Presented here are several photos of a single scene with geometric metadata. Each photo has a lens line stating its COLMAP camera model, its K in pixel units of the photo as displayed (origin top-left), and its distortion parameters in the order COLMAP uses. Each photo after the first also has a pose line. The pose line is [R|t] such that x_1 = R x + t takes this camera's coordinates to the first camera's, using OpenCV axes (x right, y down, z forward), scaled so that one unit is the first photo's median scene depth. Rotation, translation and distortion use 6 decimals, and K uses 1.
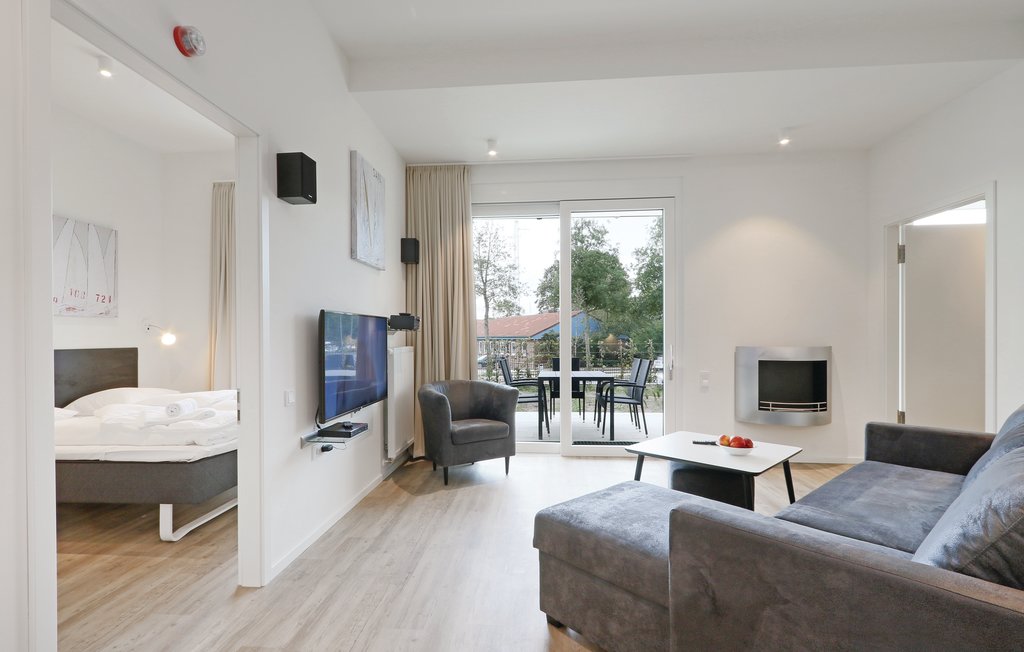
lens RADIAL K [[490.8, 0, 508.6], [0, 490.8, 331.1], [0, 0, 1]] dist [0.004049, 0.000524]
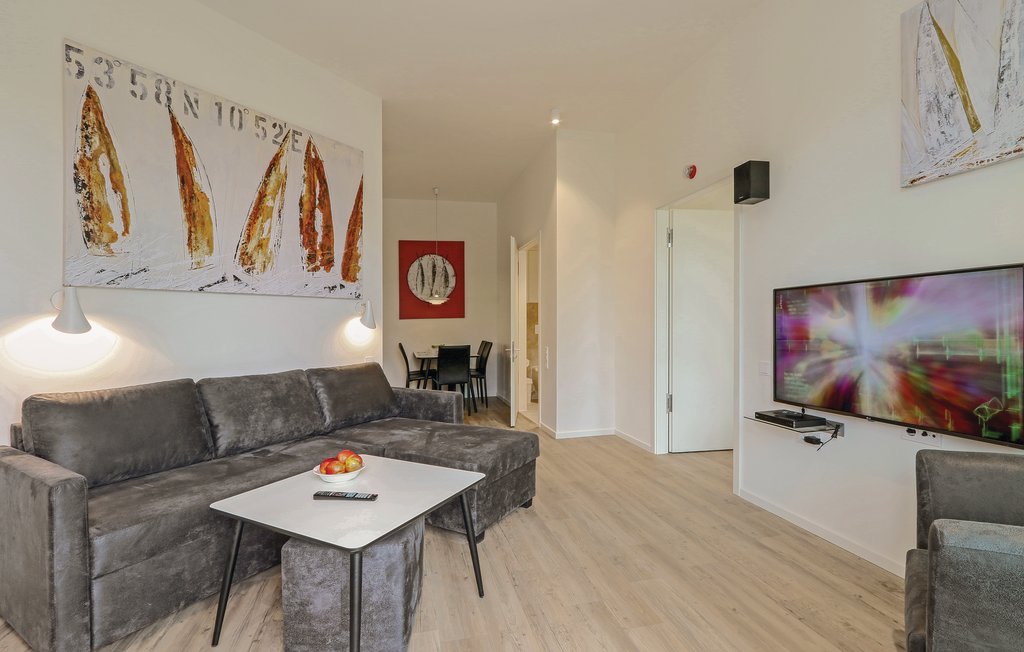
lens RADIAL K [[490.8, 0, 512.3], [0, 490.8, 331.2], [0, 0, 1]] dist [0.004049, 0.000524]
pose [[-0.957721, 0.006325, -0.287630, 0.394587], [0.009761, 0.999897, -0.010513, 0.050888], [0.287534, -0.012876, -0.957684, 1.696664]]
